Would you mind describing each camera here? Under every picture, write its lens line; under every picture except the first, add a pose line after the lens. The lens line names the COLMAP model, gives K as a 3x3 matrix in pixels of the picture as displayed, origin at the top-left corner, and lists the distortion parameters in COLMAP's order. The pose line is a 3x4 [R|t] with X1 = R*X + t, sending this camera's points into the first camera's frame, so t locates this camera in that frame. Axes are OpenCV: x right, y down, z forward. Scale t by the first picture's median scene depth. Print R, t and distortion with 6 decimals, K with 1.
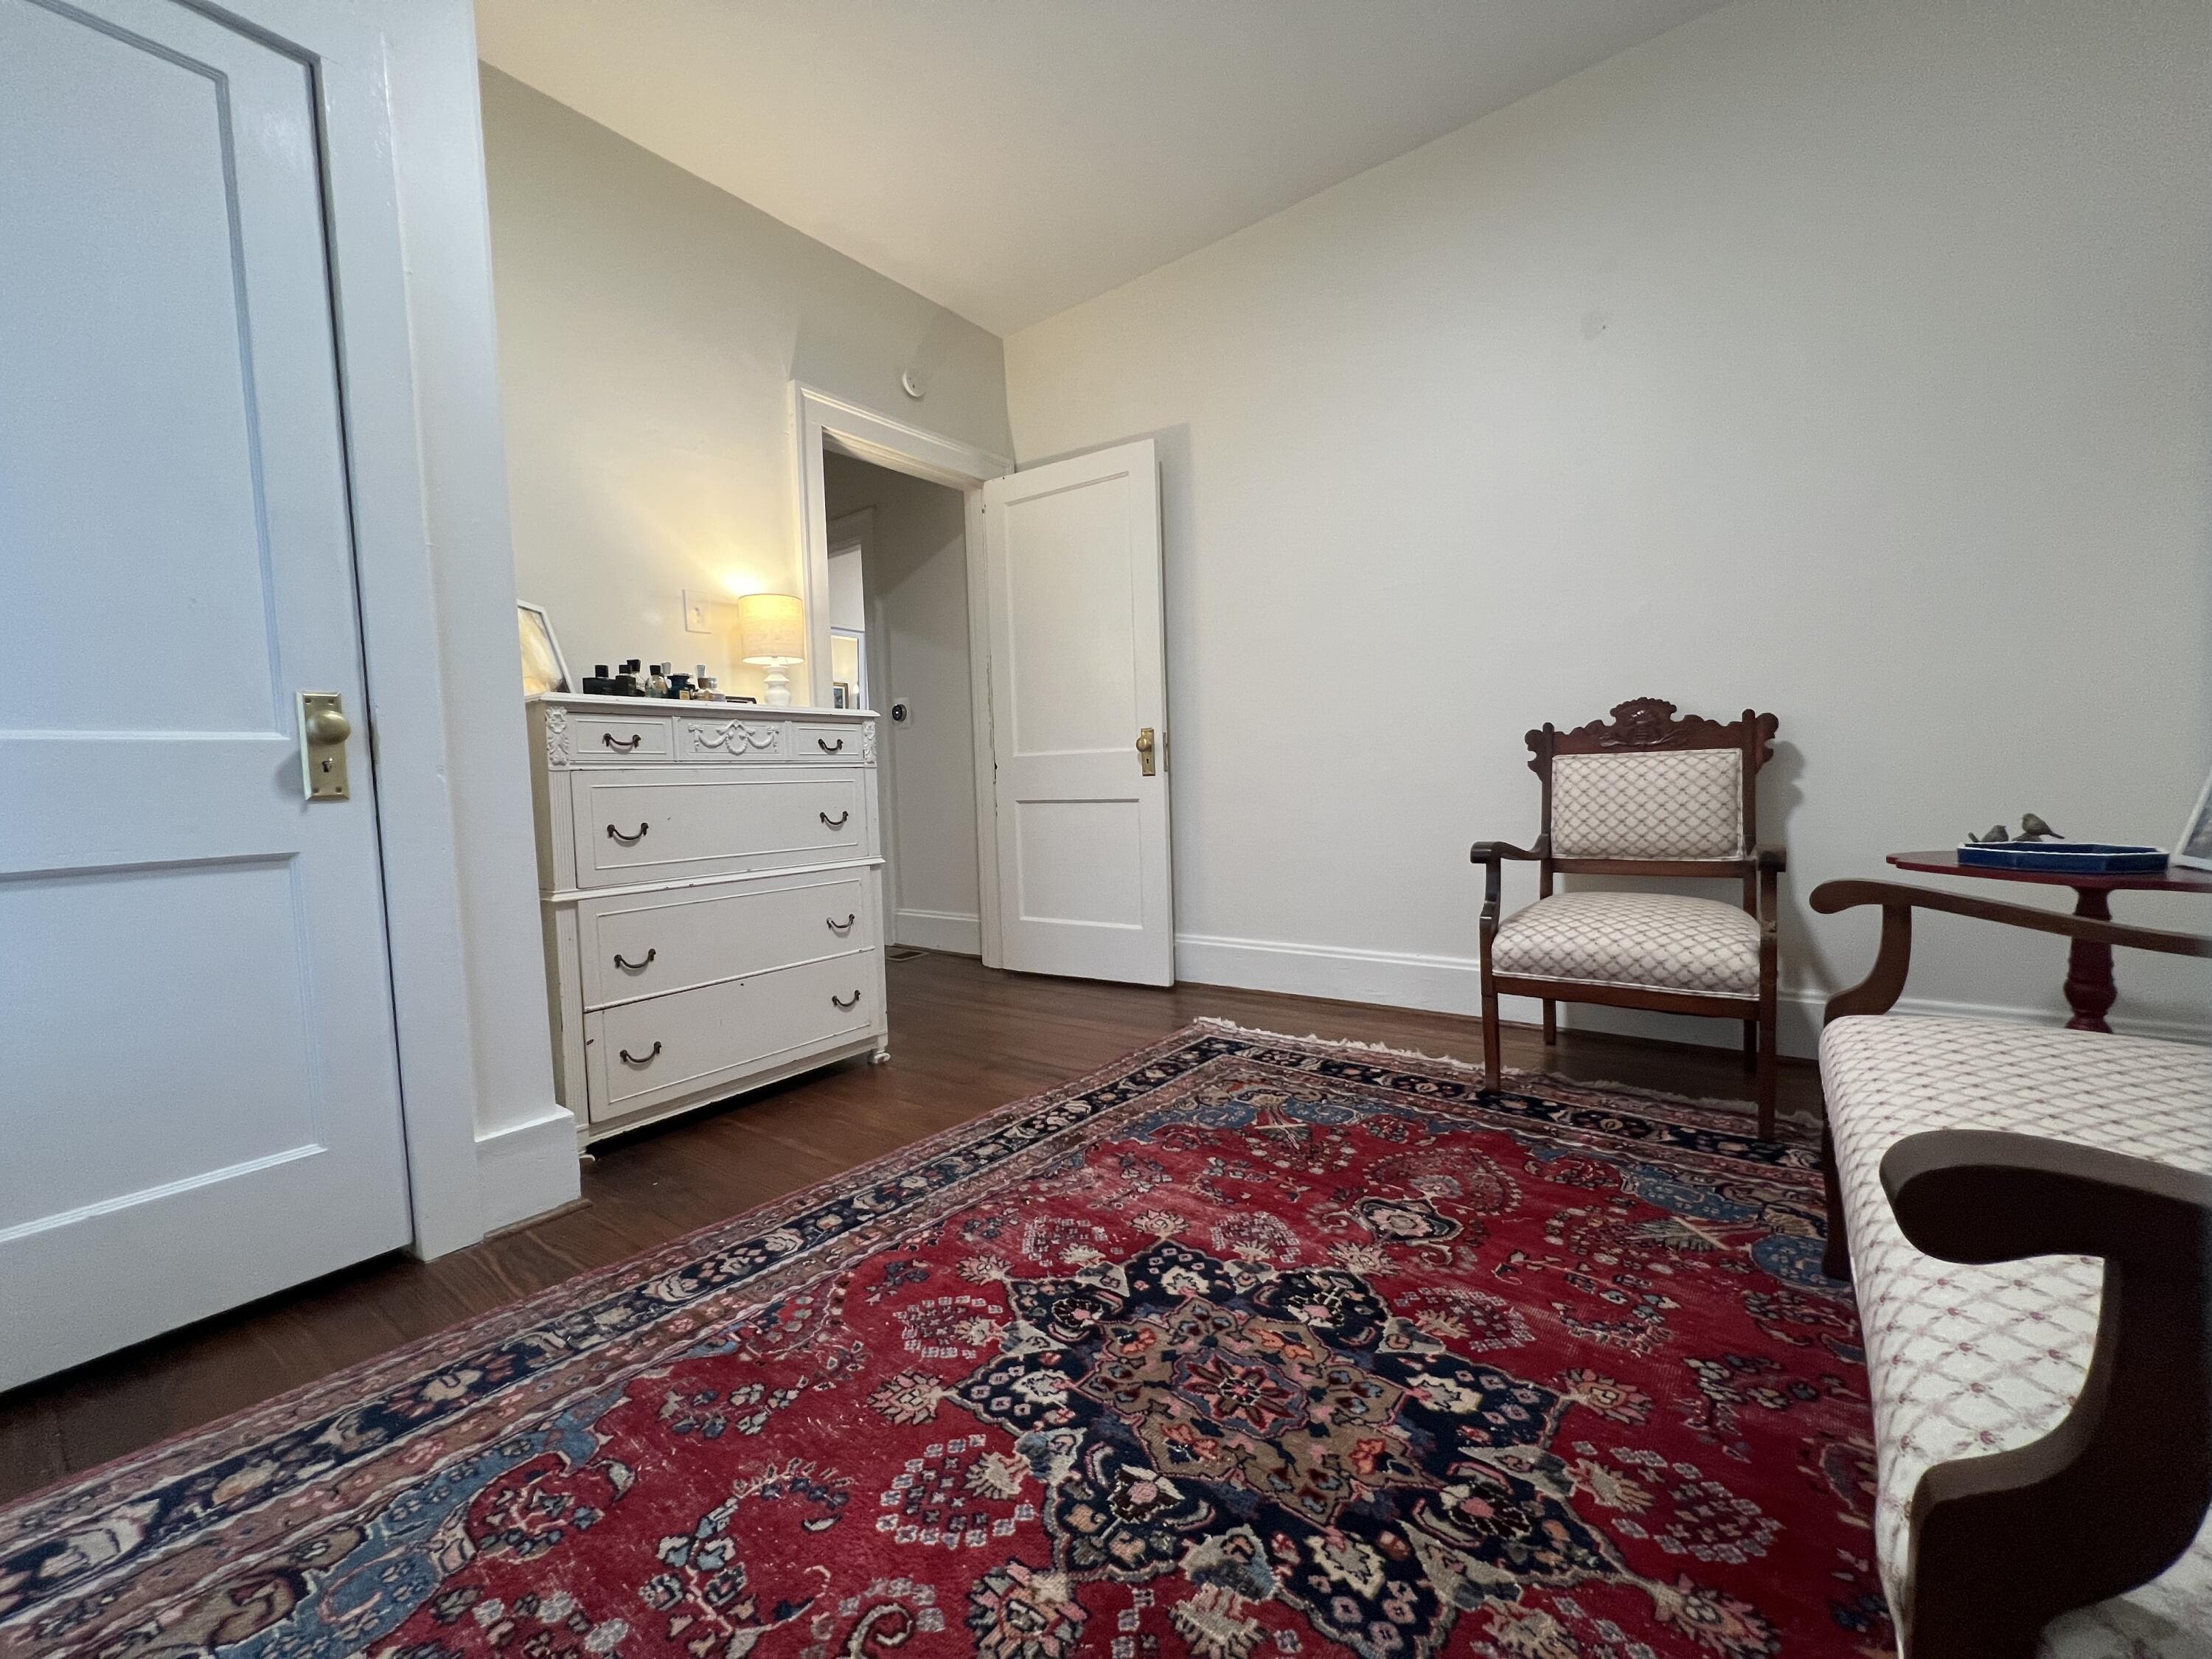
lens RADIAL K [[885.5, 0, 1106.0], [0, 885.5, 828.8], [0, 0, 1]] dist [0.002769, -0.000447]
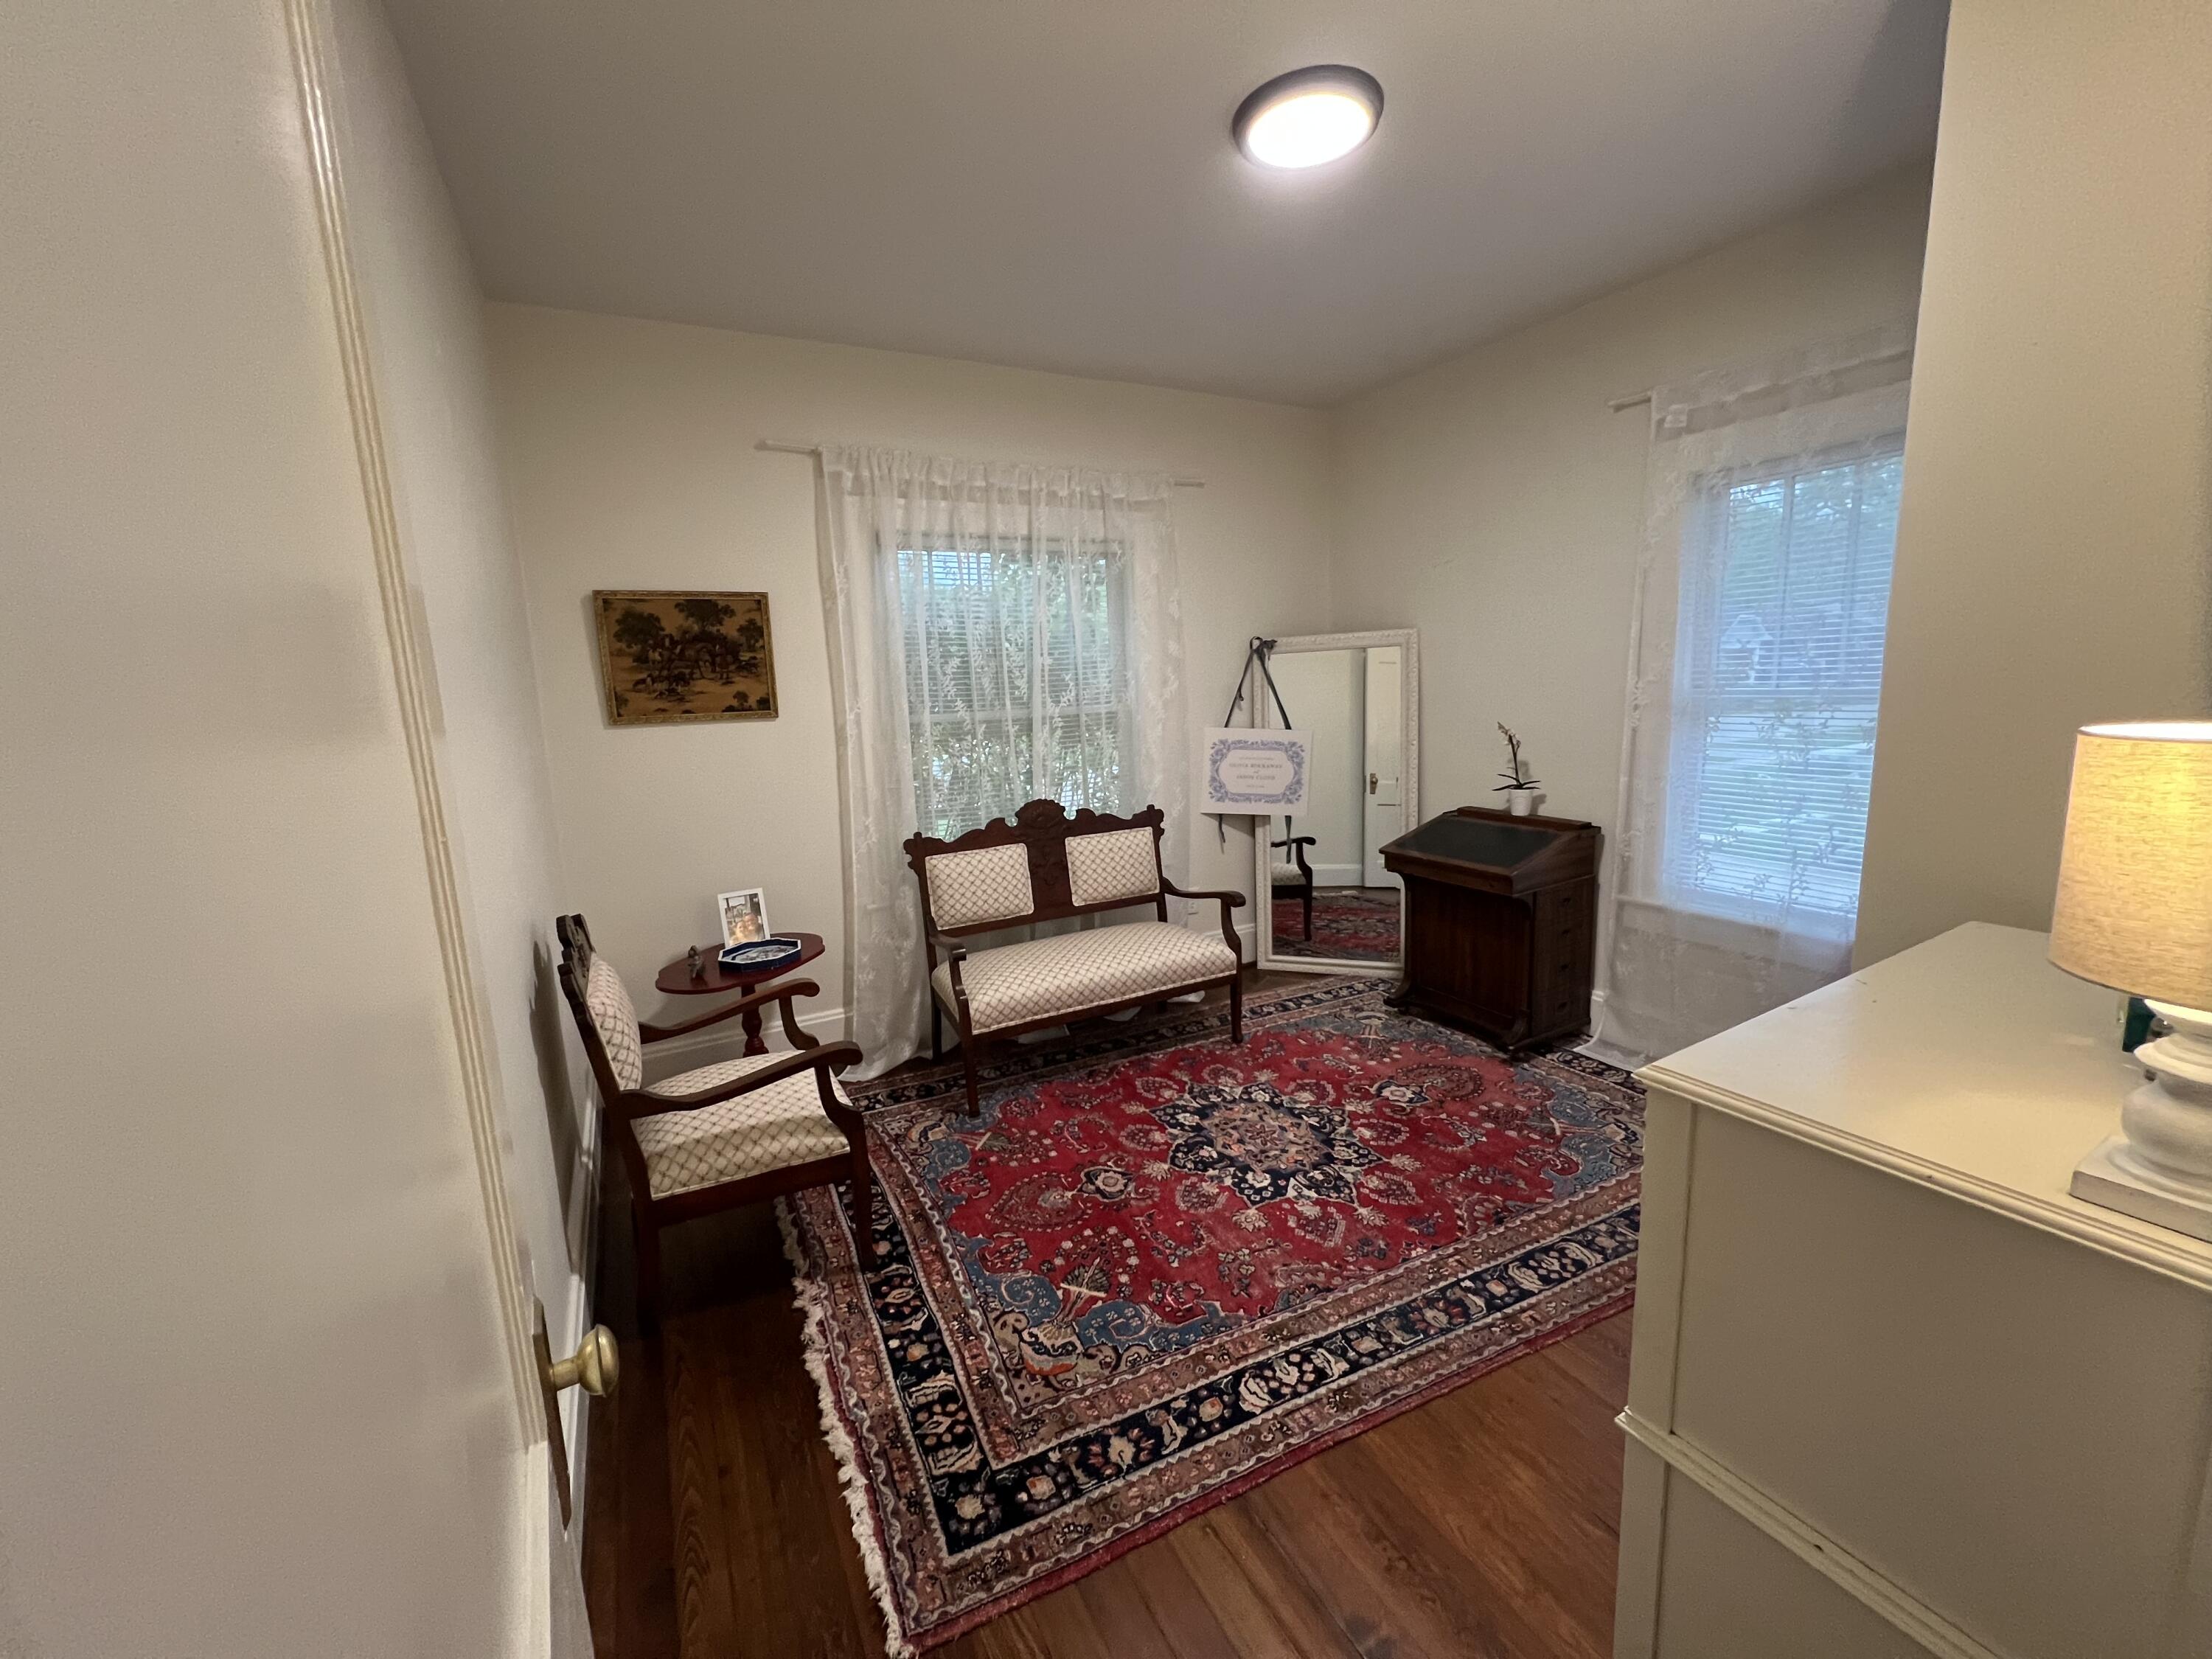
lens RADIAL K [[885.5, 0, 1106.5], [0, 885.5, 826.4], [0, 0, 1]] dist [0.002769, -0.000447]
pose [[-0.908749, 0.002124, 0.417338, -0.370822], [0.096638, 0.973880, 0.205471, -0.571796], [-0.406000, 0.227052, -0.885218, 2.436212]]
